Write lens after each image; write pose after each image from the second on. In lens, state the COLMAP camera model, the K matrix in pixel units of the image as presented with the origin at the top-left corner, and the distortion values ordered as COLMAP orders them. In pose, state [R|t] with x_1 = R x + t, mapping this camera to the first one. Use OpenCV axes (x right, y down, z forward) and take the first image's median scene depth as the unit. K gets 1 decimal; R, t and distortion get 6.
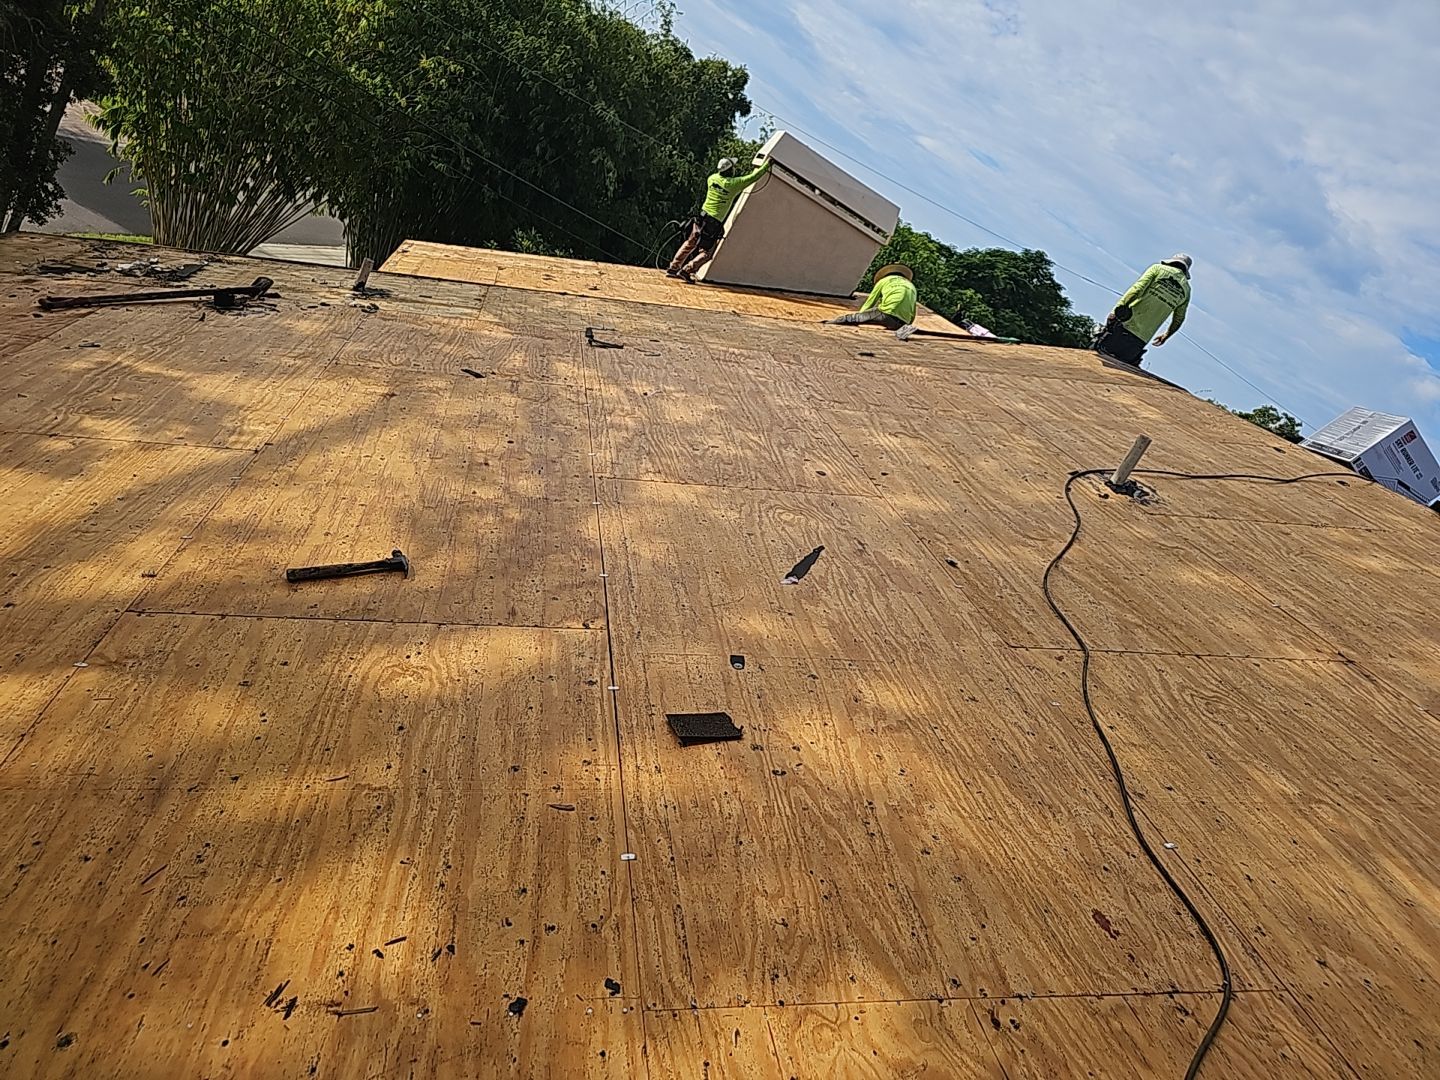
lens RADIAL K [[947.2, 0, 720.0], [0, 947.2, 540.0], [0, 0, 1]] dist [0.057718, -0.052465]
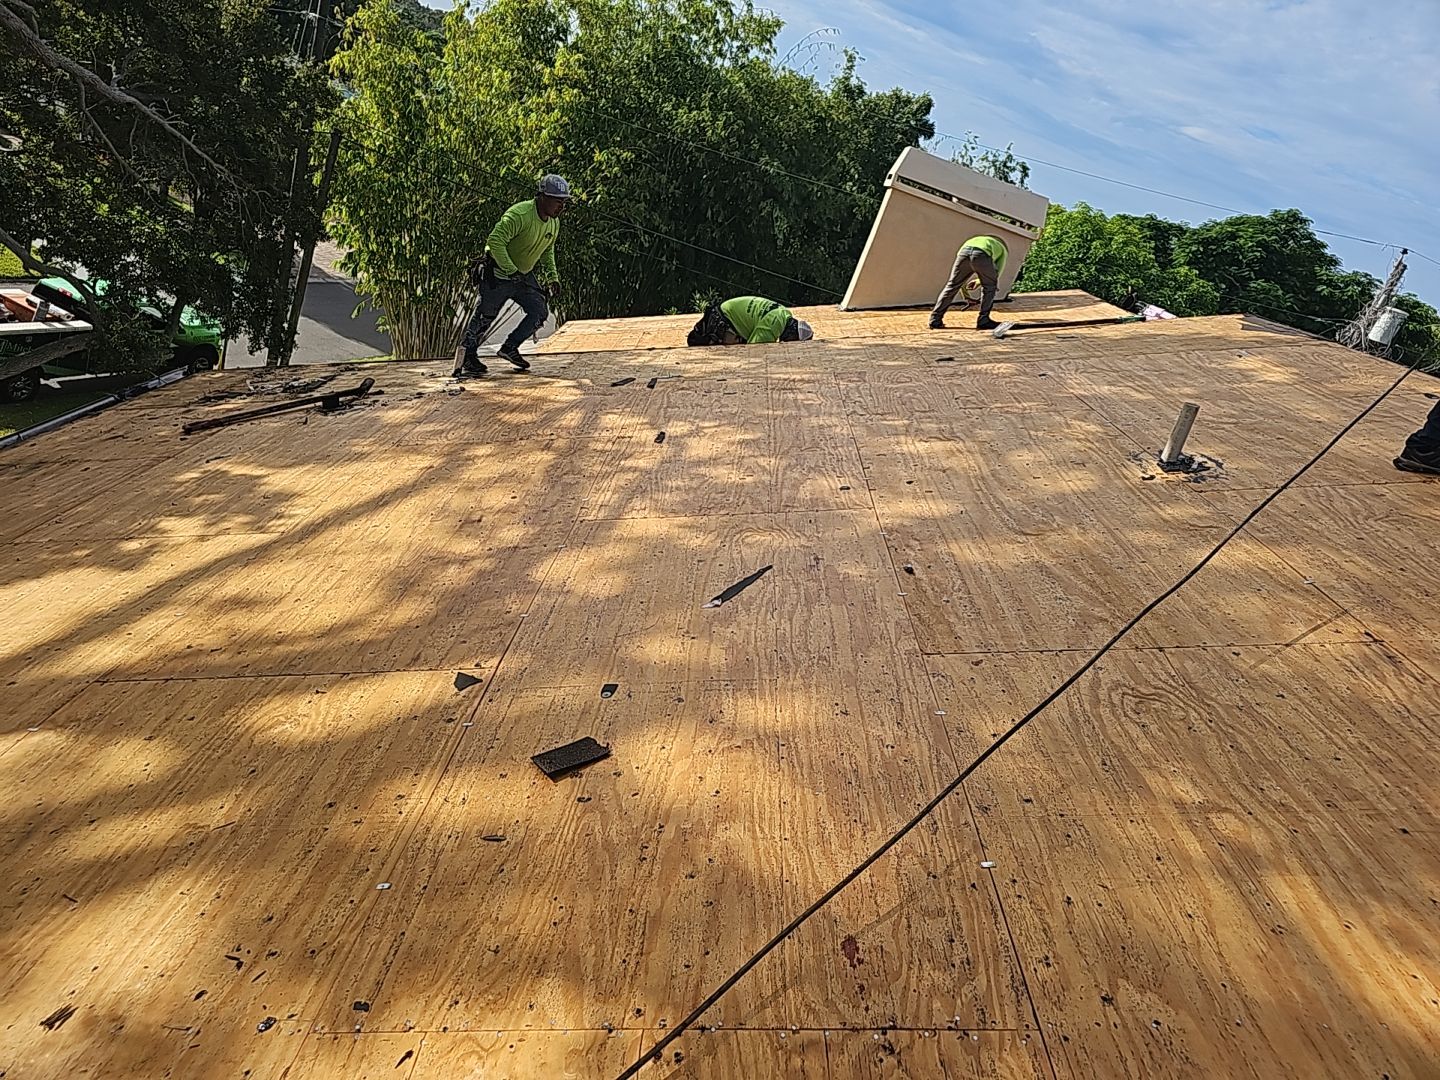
lens RADIAL K [[947.2, 0, 720.0], [0, 947.2, 540.0], [0, 0, 1]] dist [0.057718, -0.052465]
pose [[0.959728, -0.107206, -0.259669, 0.262211], [0.096040, 0.993837, -0.055351, 0.024428], [0.264003, 0.028183, 0.964110, 0.039945]]
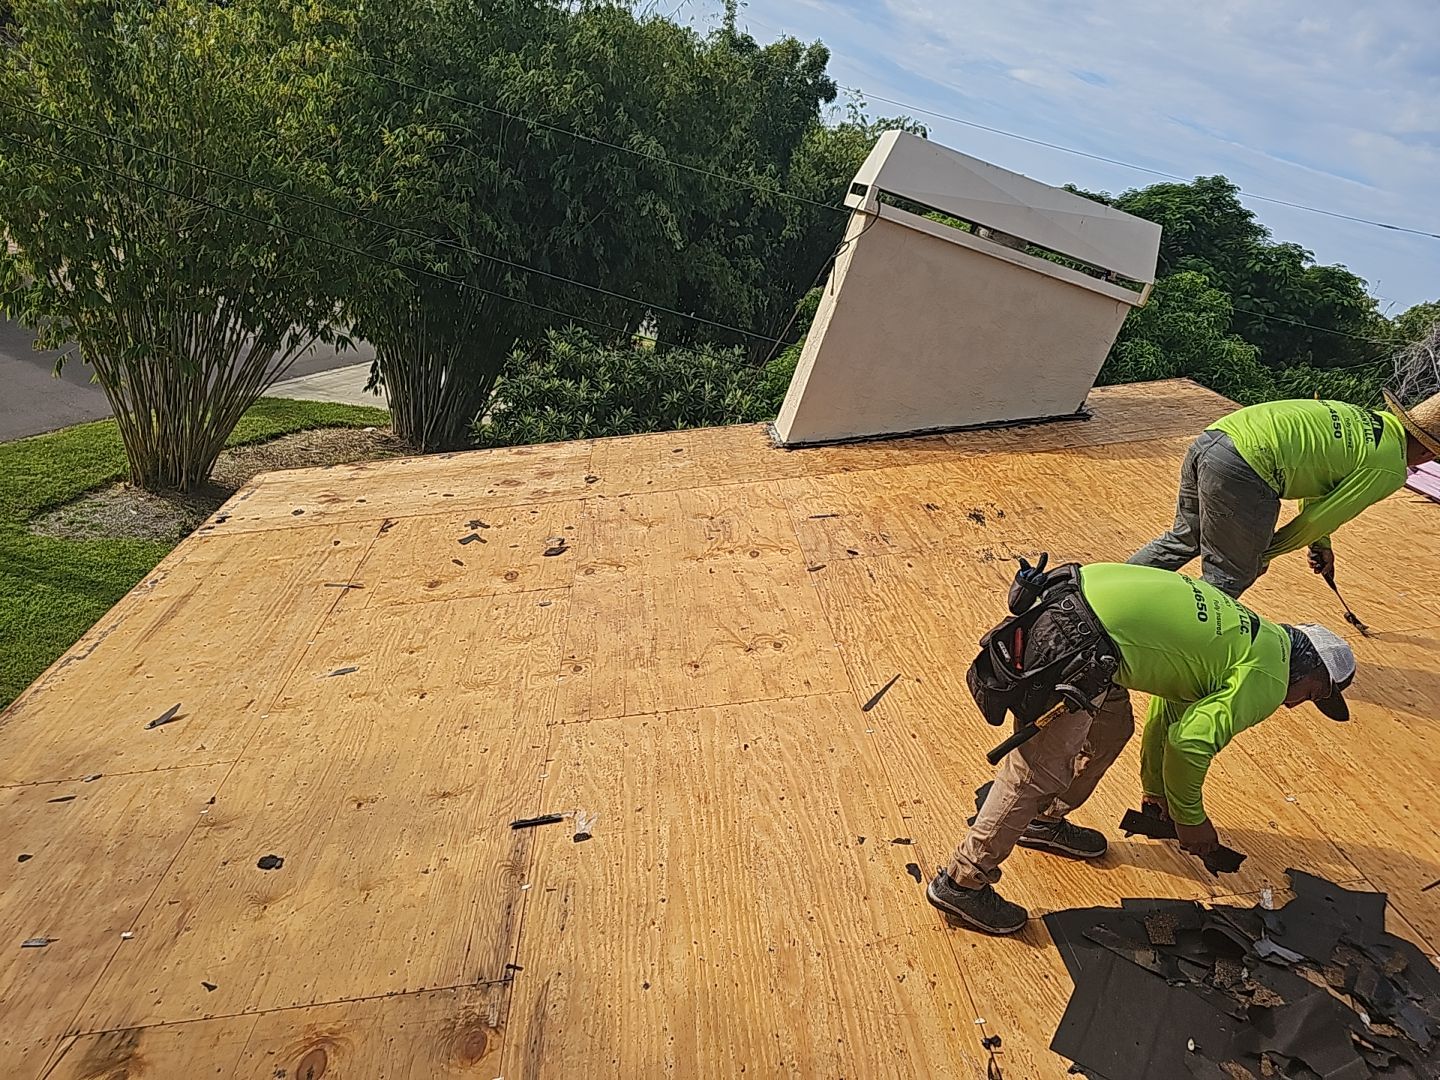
lens RADIAL K [[947.2, 0, 720.0], [0, 947.2, 540.0], [0, 0, 1]] dist [0.057718, -0.052465]
pose [[0.974411, -0.157164, -0.160696, 0.051568], [0.157902, 0.987420, -0.008252, -0.657934], [0.159972, -0.017334, 0.986969, 1.381100]]
